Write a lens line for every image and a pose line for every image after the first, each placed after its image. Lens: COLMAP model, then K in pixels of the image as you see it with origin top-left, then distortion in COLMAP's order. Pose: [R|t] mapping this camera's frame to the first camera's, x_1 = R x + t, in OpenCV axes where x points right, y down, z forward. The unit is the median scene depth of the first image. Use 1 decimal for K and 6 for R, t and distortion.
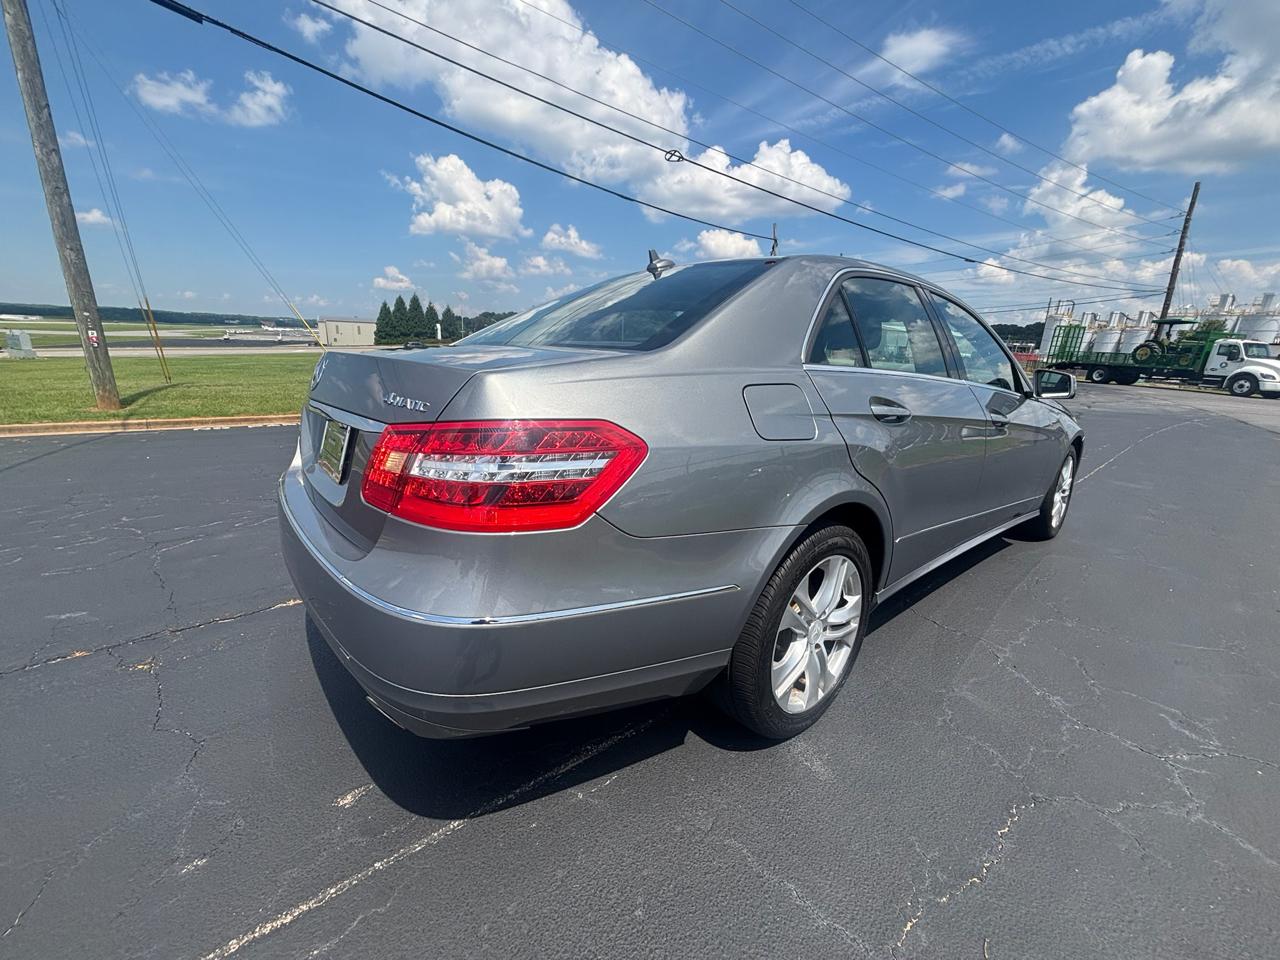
lens RADIAL K [[553.7, 0, 659.8], [0, 553.7, 478.4], [0, 0, 1]] dist [0.001610, 0.000650]
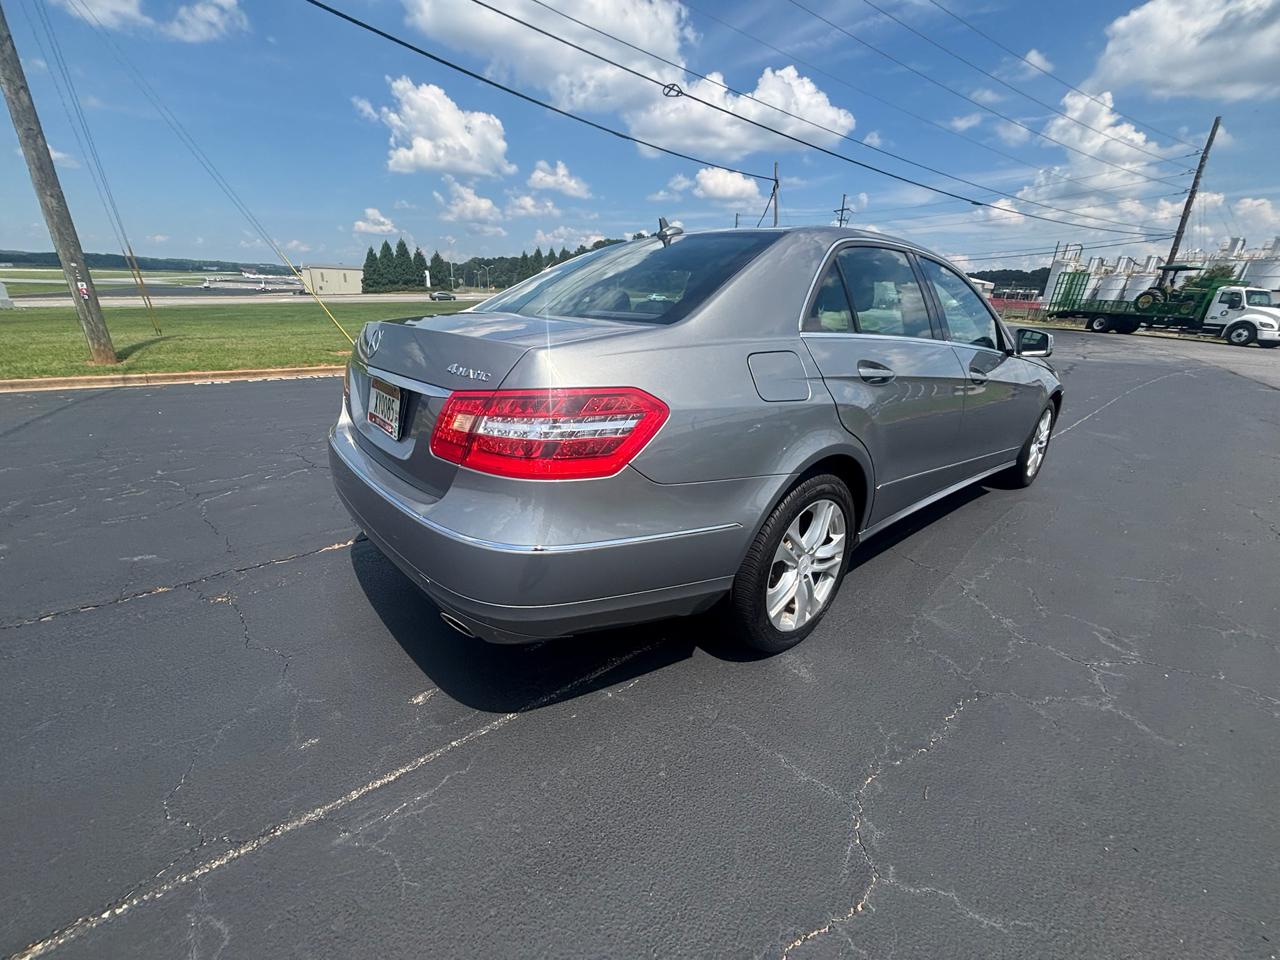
lens RADIAL K [[557.2, 0, 657.0], [0, 557.2, 488.5], [0, 0, 1]] dist [-0.000222, 0.001014]
pose [[0.999977, -0.004343, 0.005188, -0.007702], [0.003779, 0.994543, 0.104260, -0.001691], [-0.005613, -0.104238, 0.994537, -0.032243]]
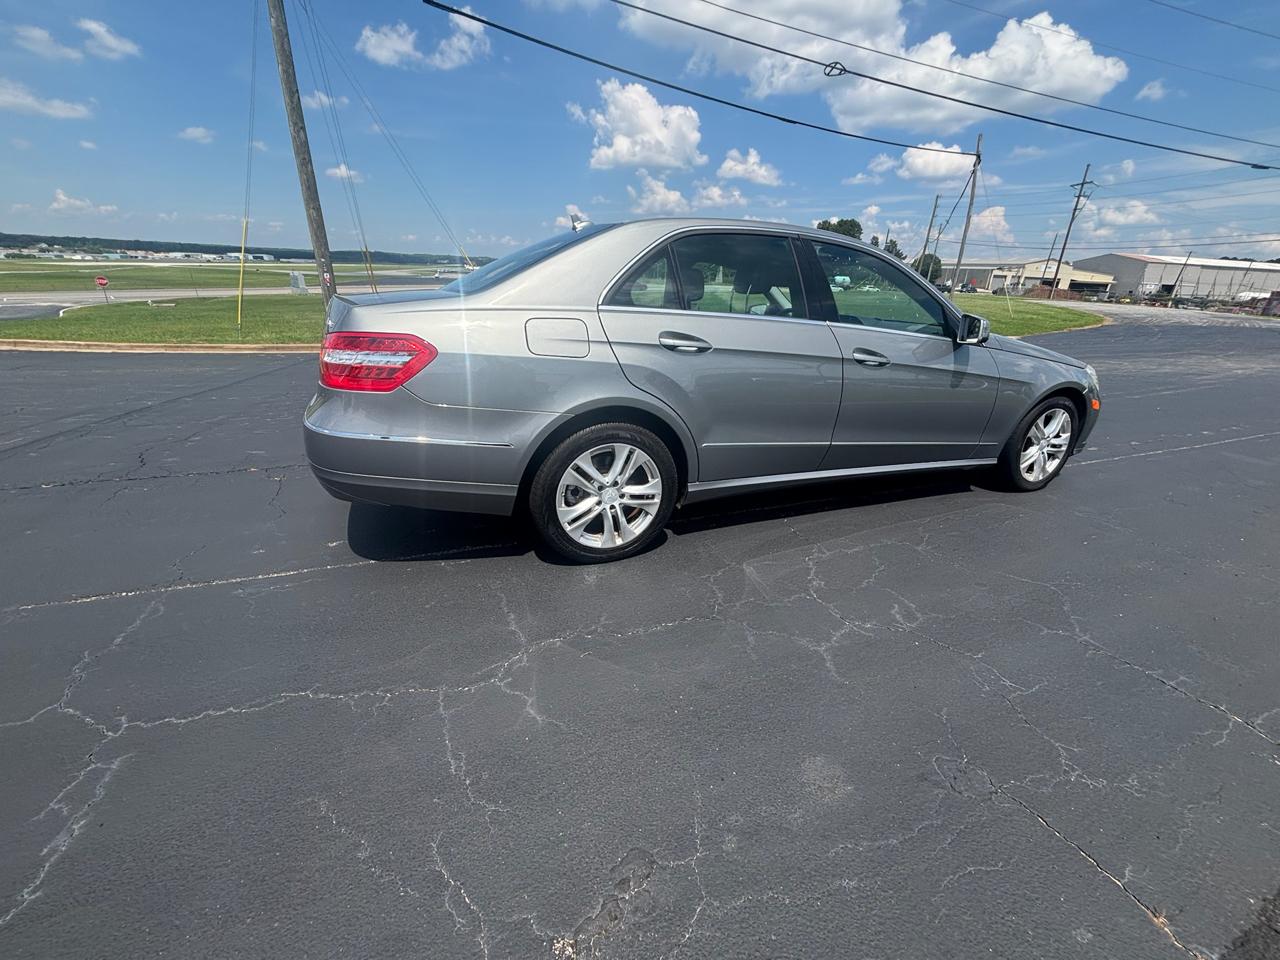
lens RADIAL K [[571.1, 0, 640.2], [0, 571.1, 493.0], [0, 0, 1]] dist [0.003197, 0.000649]
pose [[0.942289, 0.116392, -0.313918, 0.165397], [-0.079110, 0.988479, 0.129036, 0.013899], [0.325320, -0.096755, 0.940641, -0.076589]]
